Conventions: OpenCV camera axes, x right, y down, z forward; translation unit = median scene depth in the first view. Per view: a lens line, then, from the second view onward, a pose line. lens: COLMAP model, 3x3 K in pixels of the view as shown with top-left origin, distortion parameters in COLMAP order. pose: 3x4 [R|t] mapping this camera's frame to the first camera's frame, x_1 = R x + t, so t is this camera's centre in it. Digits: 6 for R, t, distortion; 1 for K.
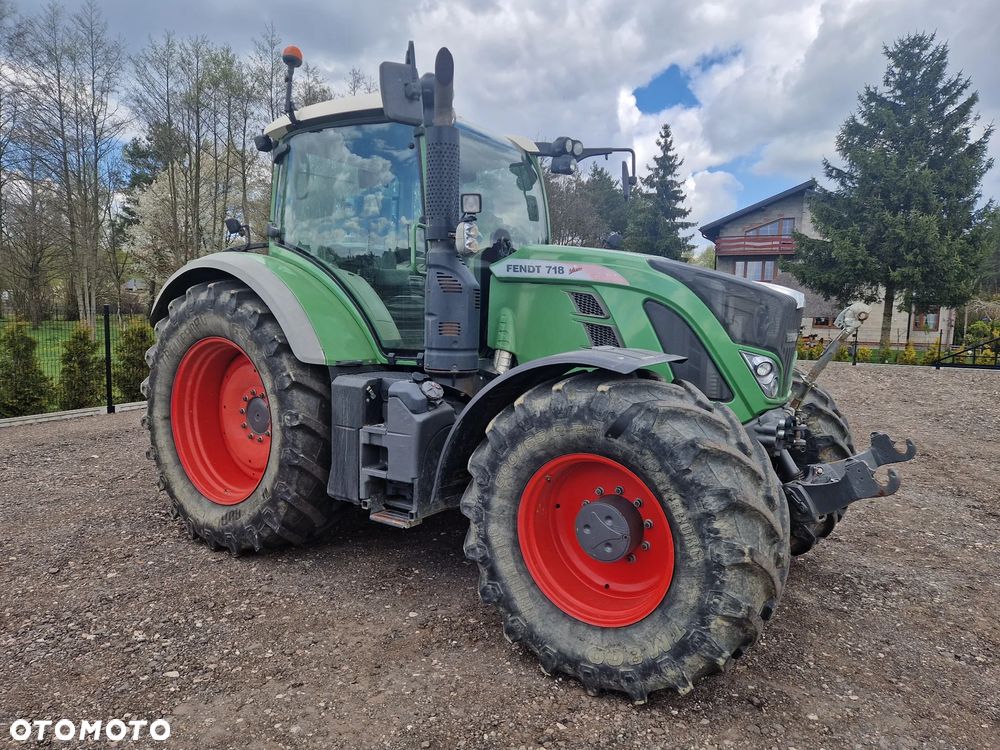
lens RADIAL K [[666.2, 0, 501.8], [0, 666.2, 384.3], [0, 0, 1]] dist [0.077829, -0.062391]
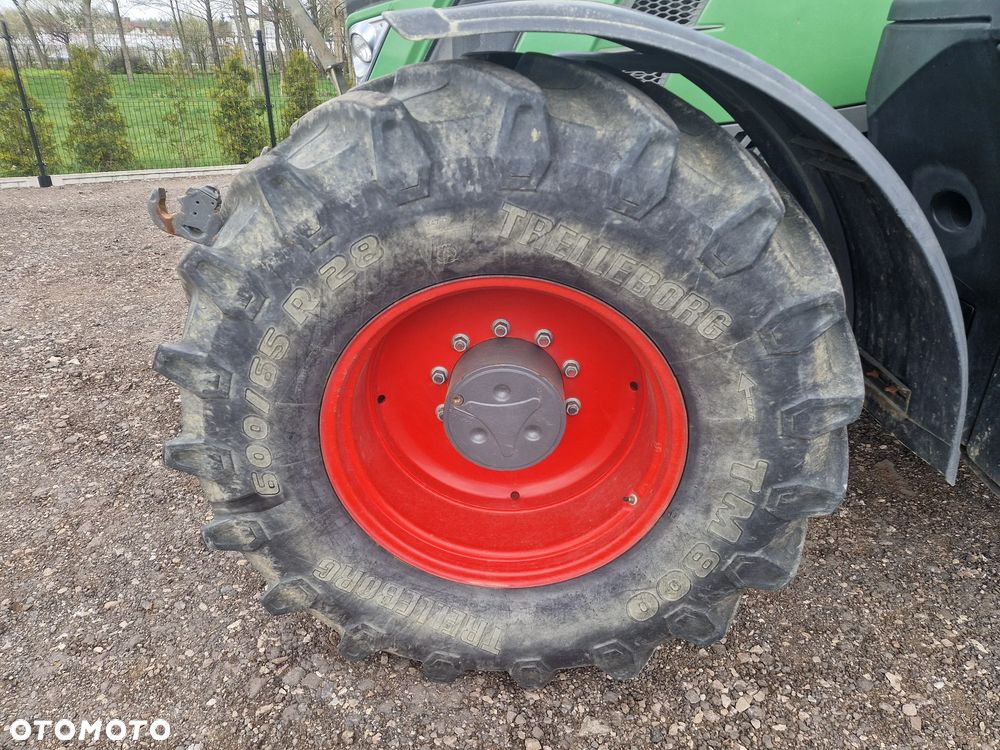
lens RADIAL K [[666.2, 0, 504.7], [0, 666.2, 369.6], [0, 0, 1]] dist [0.077829, -0.062391]
pose [[0.848496, 0.216075, -0.483080, 0.169704], [-0.056296, 0.944521, 0.323591, -0.025759], [0.526199, -0.247370, 0.813586, 0.401487]]
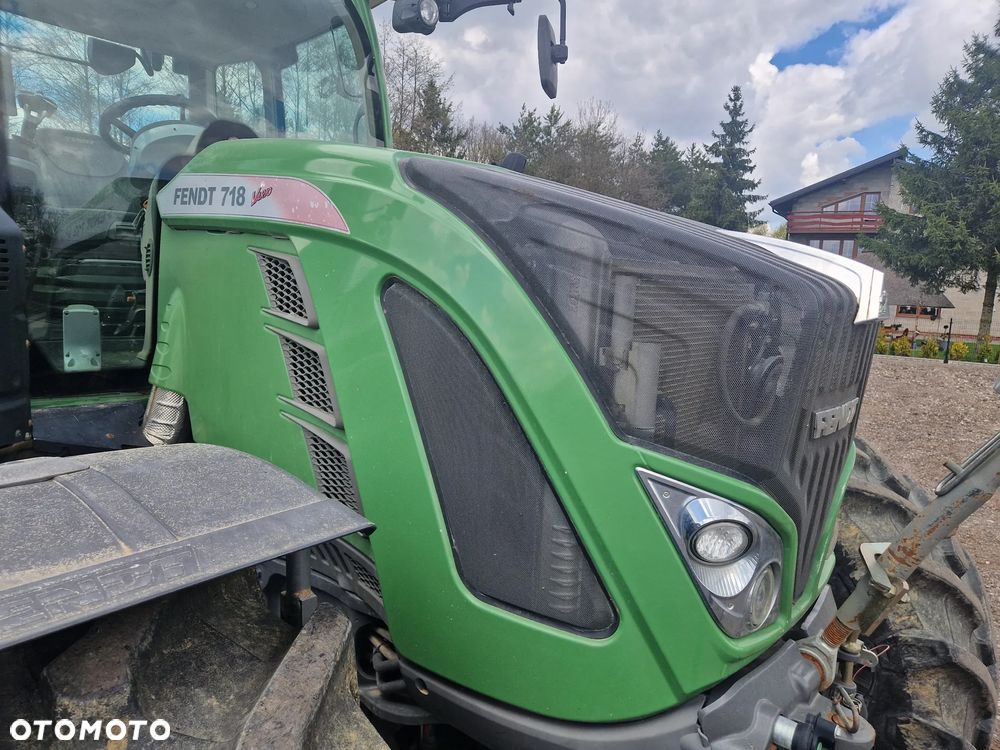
lens RADIAL K [[683.9, 0, 500.8], [0, 683.9, 371.4], [0, 0, 1]] dist [0.046278, -0.027927]
pose [[0.995802, 0.034812, -0.084661, 0.033351], [-0.033776, 0.999336, 0.013643, -0.009733], [0.085079, -0.010727, 0.996316, 0.073914]]
